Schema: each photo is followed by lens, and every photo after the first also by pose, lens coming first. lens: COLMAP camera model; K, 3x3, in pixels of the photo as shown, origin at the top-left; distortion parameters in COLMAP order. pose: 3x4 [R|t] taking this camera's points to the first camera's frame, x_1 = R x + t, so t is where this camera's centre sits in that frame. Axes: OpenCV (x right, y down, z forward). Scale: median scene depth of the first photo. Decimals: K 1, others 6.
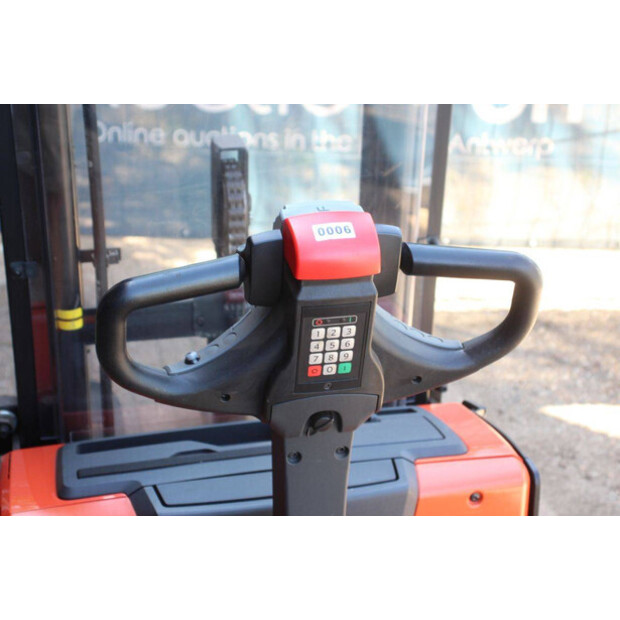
lens RADIAL K [[1121.3, 0, 310.0], [0, 1121.3, 310.0], [0, 0, 1]] dist [0.269957, 0.068423]
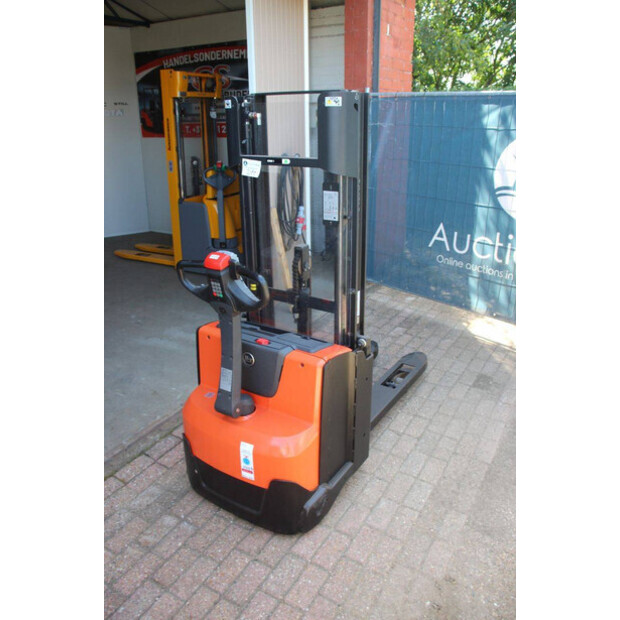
lens RADIAL K [[510.1, 0, 310.0], [0, 510.1, 310.0], [0, 0, 1]] dist [-0.171842, 0.160377]
pose [[0.691827, 0.232463, -0.683620, 1.076426], [-0.279131, 0.959258, 0.043710, -0.044809], [0.665929, 0.160580, 0.728528, -0.019588]]
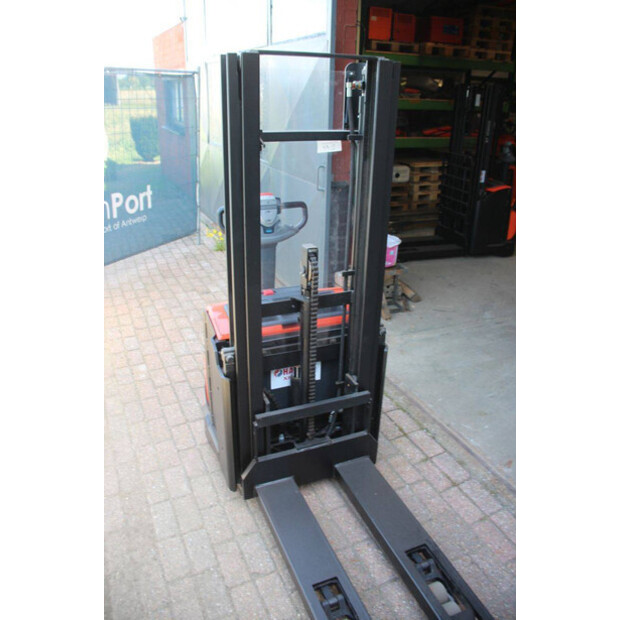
lens RADIAL K [[510.1, 0, 310.0], [0, 510.1, 310.0], [0, 0, 1]] dist [-0.171842, 0.160377]
pose [[-0.985004, 0.019038, -0.171478, 0.148582], [-0.117501, 0.653751, 0.747531, -1.029043], [0.126336, 0.756470, -0.641710, 2.052671]]
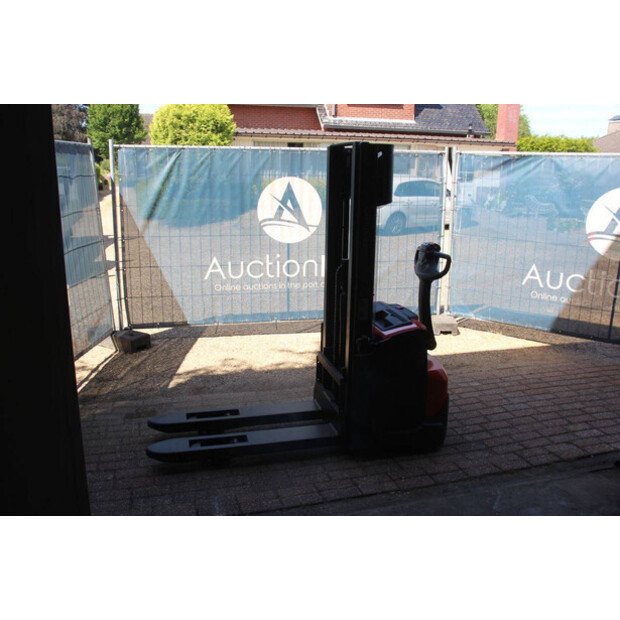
lens RADIAL K [[560.2, 0, 310.0], [0, 560.2, 310.0], [0, 0, 1]] dist [-0.151902, 0.177862]
pose [[-0.010318, -0.266008, 0.963916, -2.311239], [0.415252, 0.875777, 0.246130, -0.597335], [-0.909648, 0.402808, 0.101424, 1.082028]]
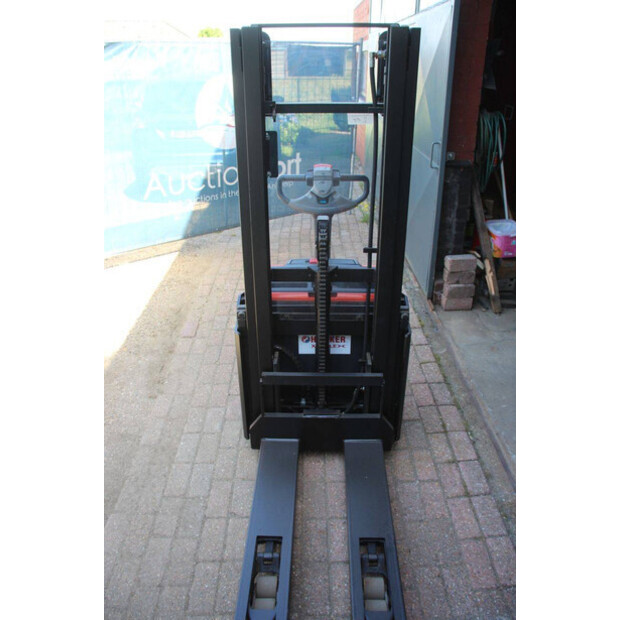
lens RADIAL K [[510.1, 0, 310.0], [0, 510.1, 310.0], [0, 0, 1]] dist [-0.171842, 0.160377]
pose [[-0.966384, -0.137963, 0.216952, -0.363503], [0.088468, 0.613868, 0.784436, -1.049903], [-0.241404, 0.777259, -0.581027, 2.050162]]
